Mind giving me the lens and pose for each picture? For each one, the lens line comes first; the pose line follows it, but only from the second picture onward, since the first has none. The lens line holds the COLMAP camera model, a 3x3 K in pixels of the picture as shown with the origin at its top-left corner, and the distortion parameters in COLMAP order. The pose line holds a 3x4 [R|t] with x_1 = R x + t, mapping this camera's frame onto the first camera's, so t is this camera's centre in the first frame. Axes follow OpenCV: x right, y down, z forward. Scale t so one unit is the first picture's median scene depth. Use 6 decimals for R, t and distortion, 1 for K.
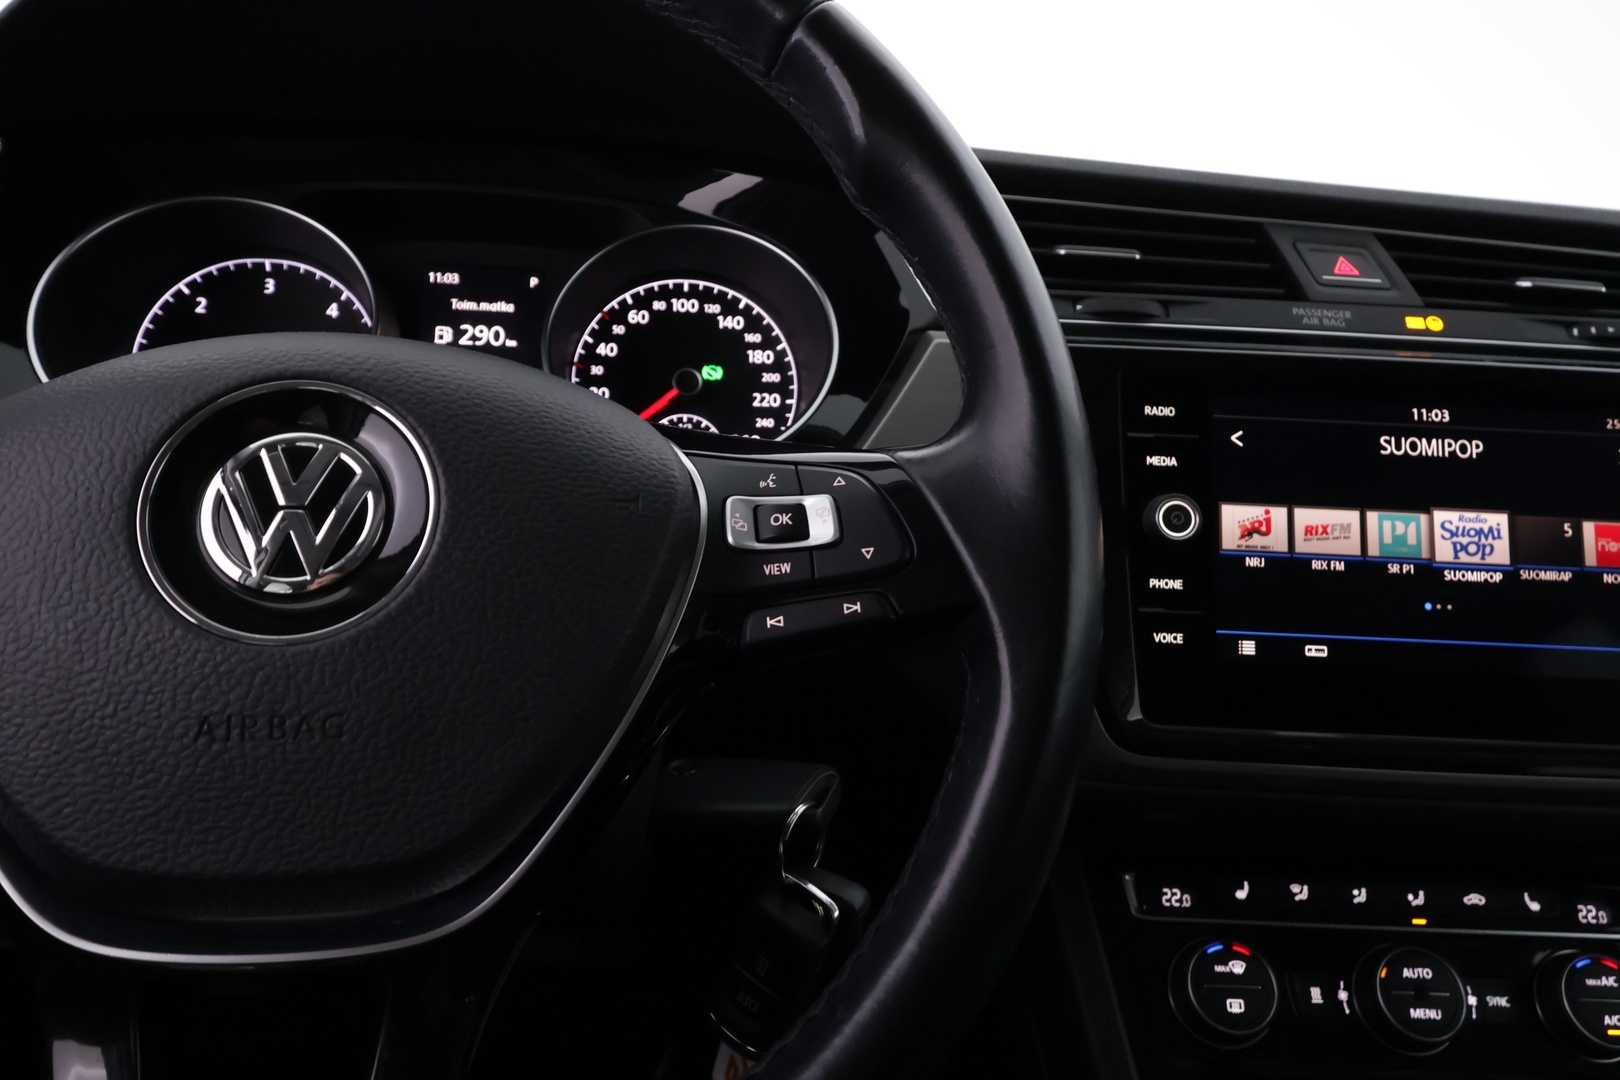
lens RADIAL K [[1222.3, 0, 819.3], [0, 1222.3, 543.8], [0, 0, 1]] dist [0.005821, 0.001223]
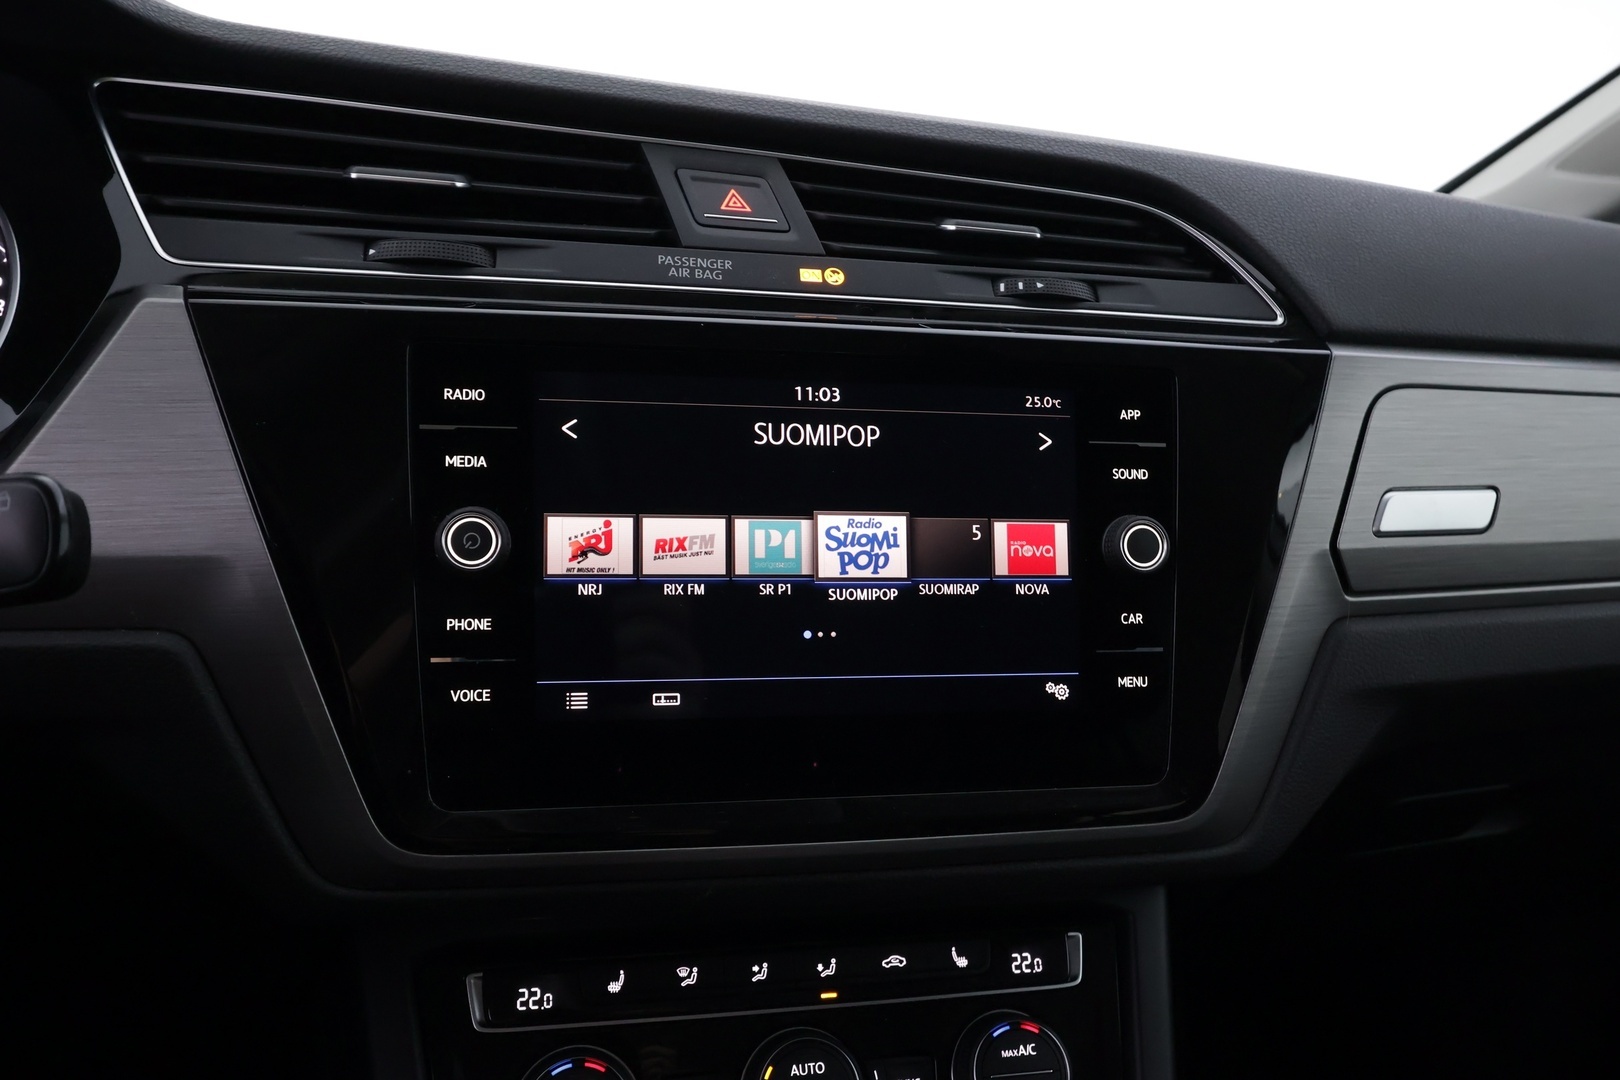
lens RADIAL K [[1222.3, 0, 814.9], [0, 1222.3, 550.3], [0, 0, 1]] dist [0.005821, 0.001223]
pose [[0.981452, -0.038061, 0.187893, 0.332166], [0.022380, 0.996139, 0.084884, -0.068922], [-0.190398, -0.079104, 0.978515, 0.199921]]
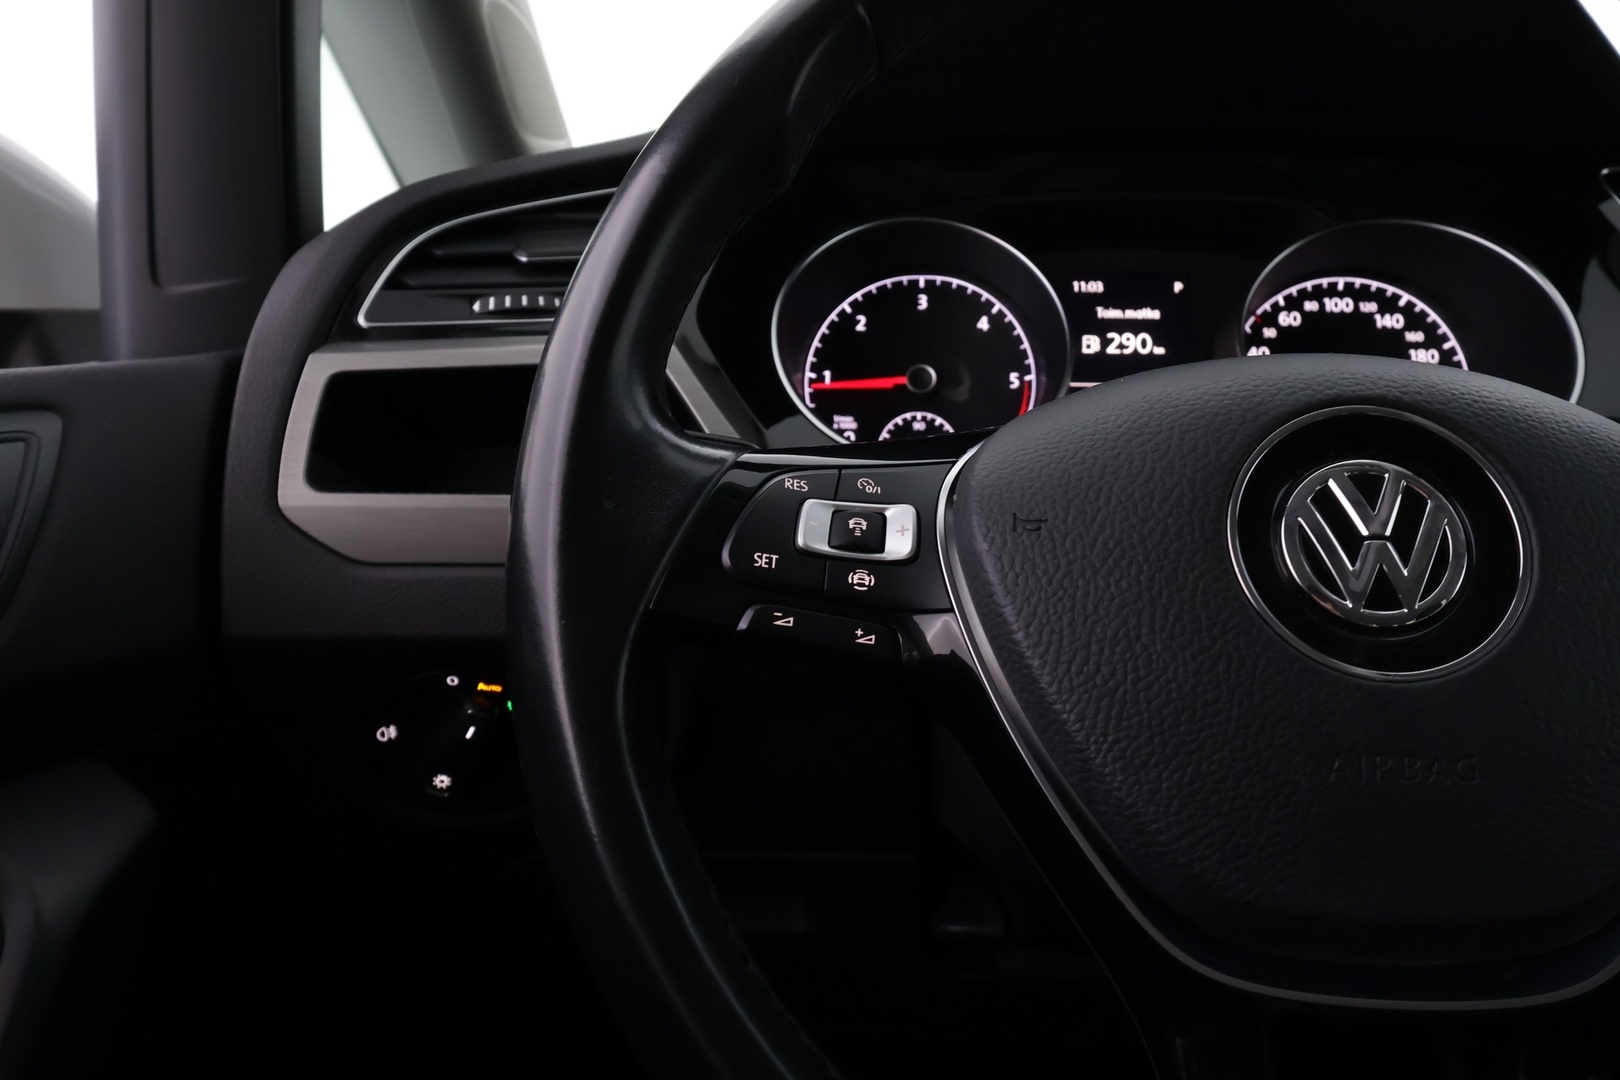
lens RADIAL K [[1222.3, 0, 816.9], [0, 1222.3, 540.0], [0, 0, 1]] dist [0.005821, 0.001223]
pose [[0.976393, 0.004082, -0.215965, -0.345362], [-0.003436, 0.999988, 0.003368, -0.015648], [0.215977, -0.002547, 0.976395, -0.022406]]
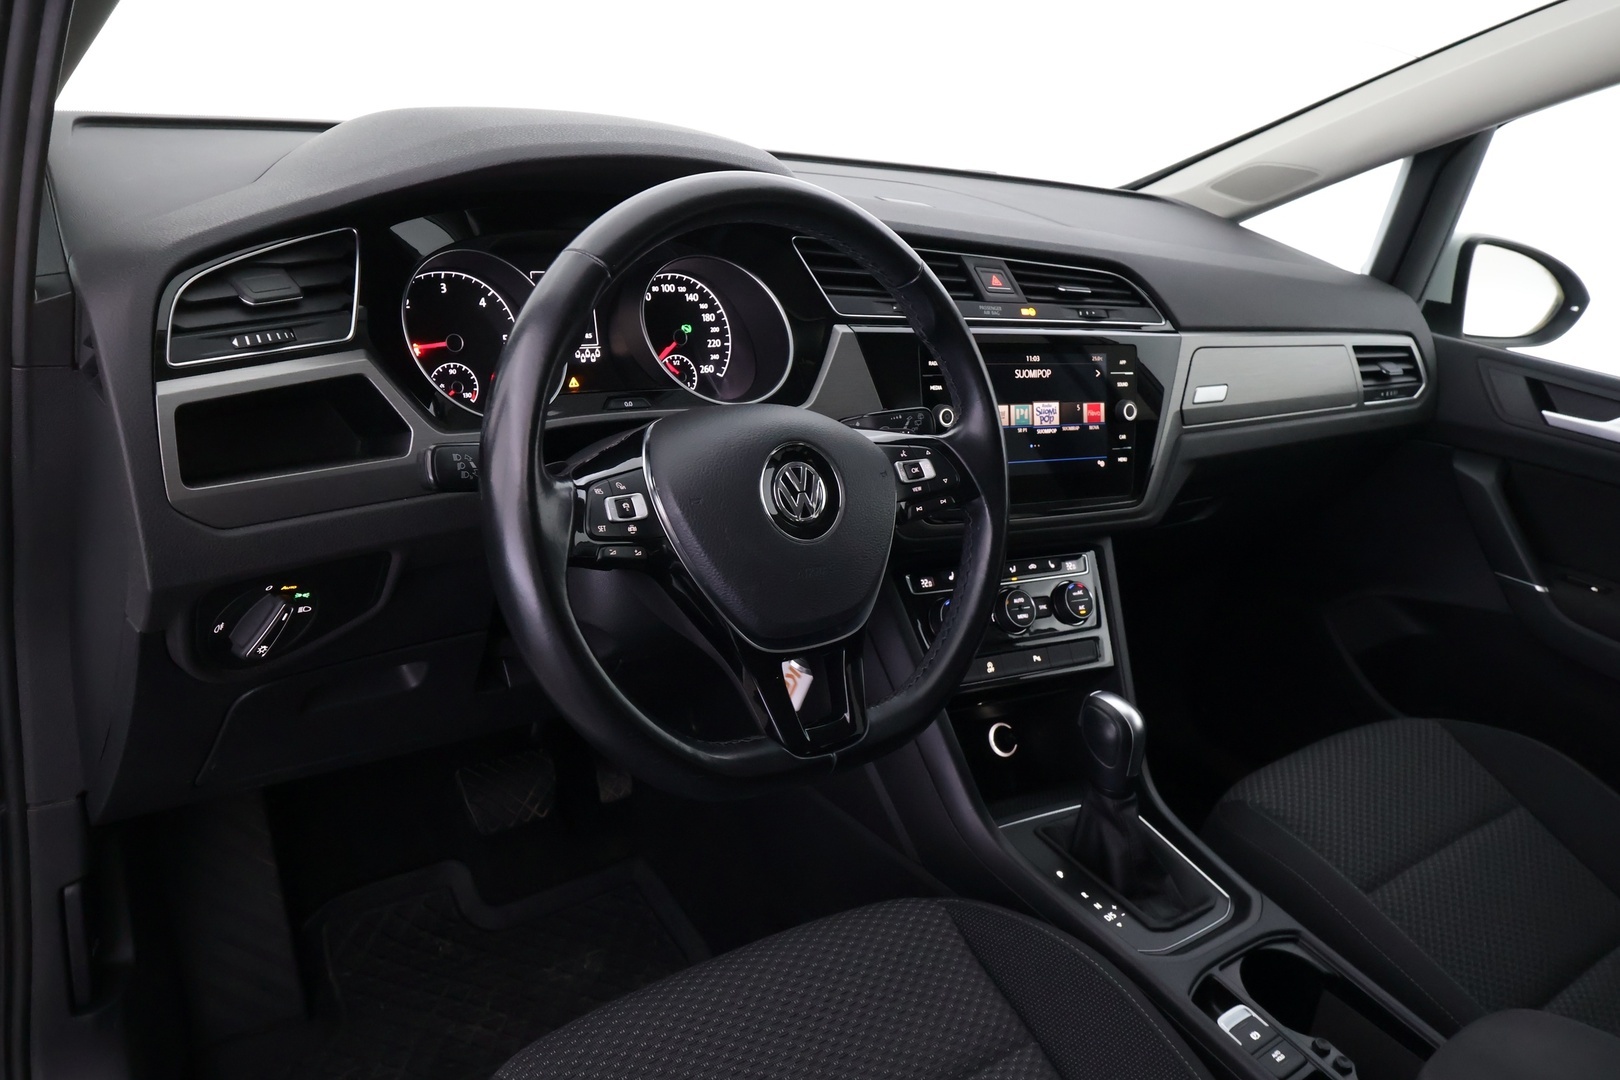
lens RADIAL K [[1222.3, 0, 811.6], [0, 1222.3, 539.3], [0, 0, 1]] dist [0.005821, 0.001223]
pose [[0.867788, -0.114876, 0.483475, -0.925214], [-0.007916, 0.969594, 0.244590, -0.315849], [-0.496872, -0.216079, 0.840493, -0.707697]]
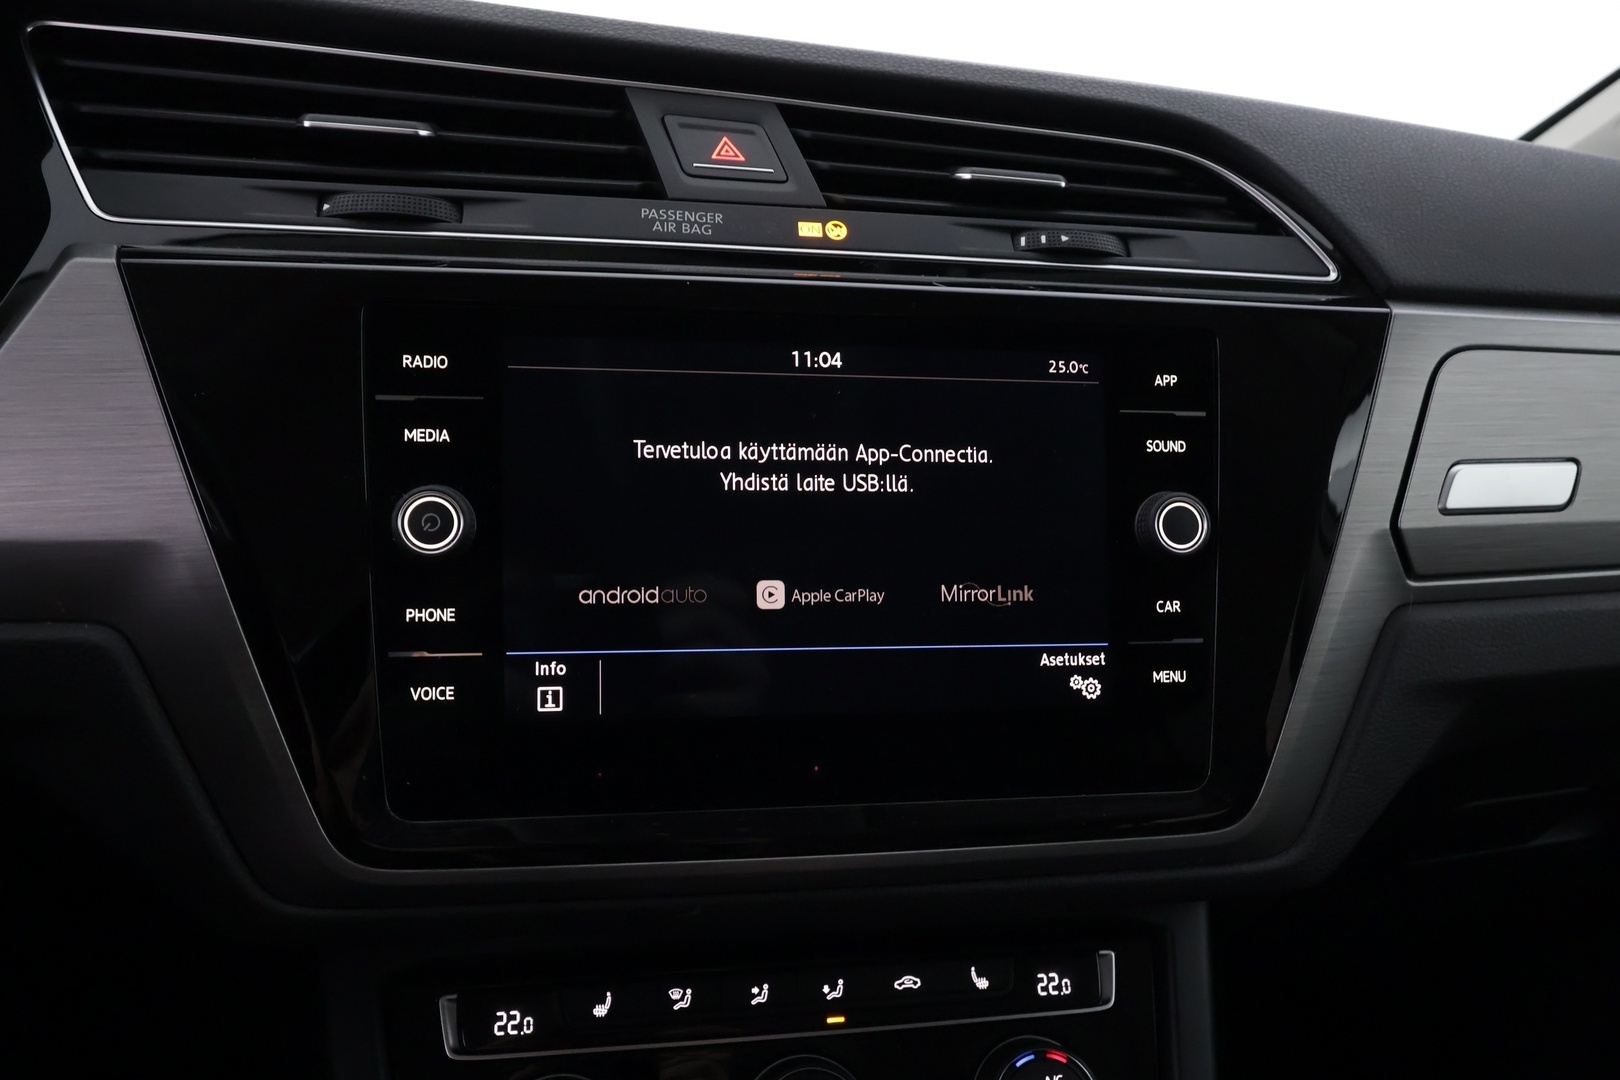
lens RADIAL K [[1222.3, 0, 814.7], [0, 1222.3, 552.4], [0, 0, 1]] dist [0.005821, 0.001223]
pose [[0.986467, -0.044387, 0.157837, 0.366484], [0.030214, 0.995384, 0.091090, -0.055502], [-0.161152, -0.085089, 0.983255, 0.267617]]
